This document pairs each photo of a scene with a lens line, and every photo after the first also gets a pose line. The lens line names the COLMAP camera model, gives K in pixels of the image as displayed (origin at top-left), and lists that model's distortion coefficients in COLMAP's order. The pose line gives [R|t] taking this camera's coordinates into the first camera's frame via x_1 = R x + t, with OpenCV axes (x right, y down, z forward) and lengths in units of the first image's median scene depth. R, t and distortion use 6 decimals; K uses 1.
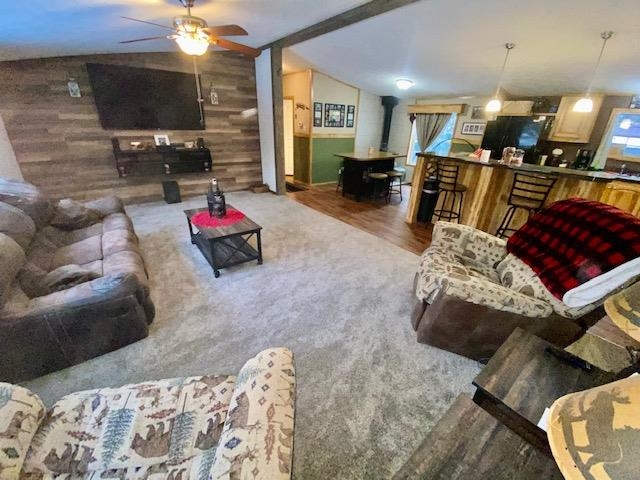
lens RADIAL K [[259.1, 0, 320.0], [0, 259.1, 240.0], [0, 0, 1]] dist [0.035307, -0.028595]
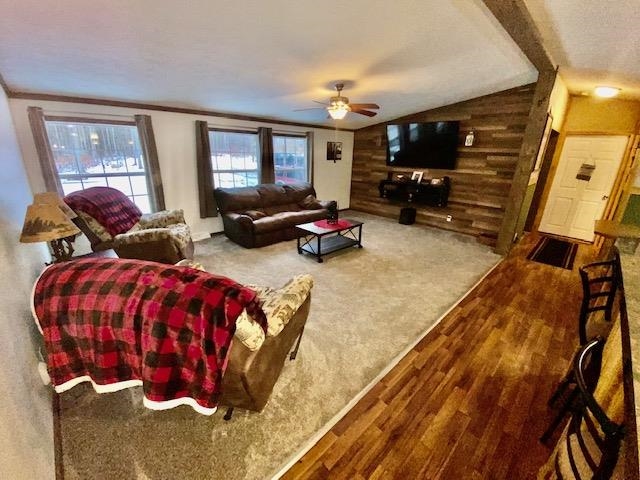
lens RADIAL K [[259.1, 0, 320.0], [0, 259.1, 240.0], [0, 0, 1]] dist [0.035307, -0.028595]
pose [[0.136535, 0.295324, -0.945591, 0.506130], [-0.428529, 0.878207, 0.212403, -0.151735], [0.893153, 0.376212, 0.246460, 0.336851]]
